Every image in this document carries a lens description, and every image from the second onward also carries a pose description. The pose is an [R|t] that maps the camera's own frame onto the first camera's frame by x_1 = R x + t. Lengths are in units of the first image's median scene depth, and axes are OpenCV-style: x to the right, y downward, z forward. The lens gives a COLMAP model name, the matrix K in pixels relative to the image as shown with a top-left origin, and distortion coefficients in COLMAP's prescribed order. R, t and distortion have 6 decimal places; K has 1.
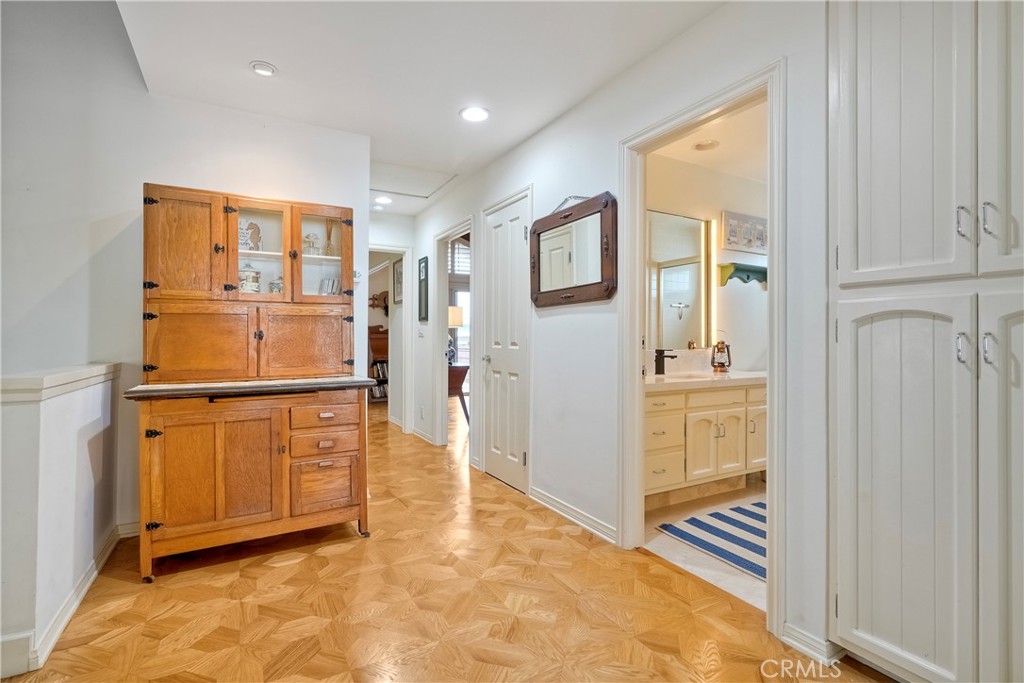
lens RADIAL K [[480.7, 0, 513.3], [0, 480.7, 330.0], [0, 0, 1]] dist [-0.001798, 0.000243]
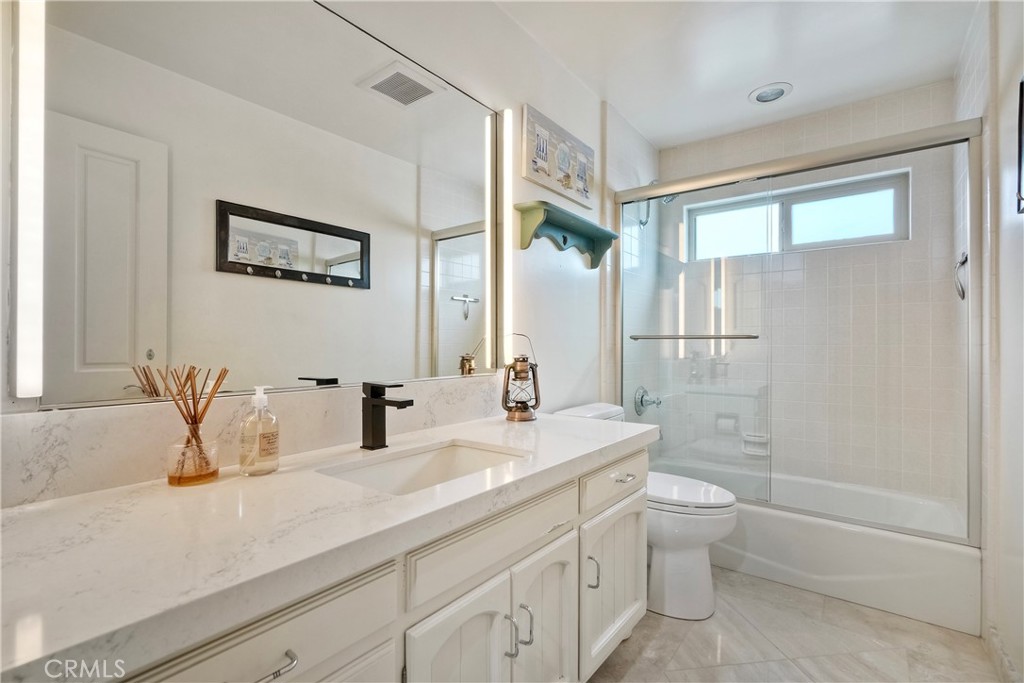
lens RADIAL K [[480.7, 0, 513.3], [0, 480.7, 330.0], [0, 0, 1]] dist [-0.001798, 0.000243]
pose [[0.923074, 0.004856, 0.384592, 0.229577], [-0.000304, 0.999929, -0.011894, 0.002206], [-0.384623, 0.010862, 0.923010, 0.534677]]
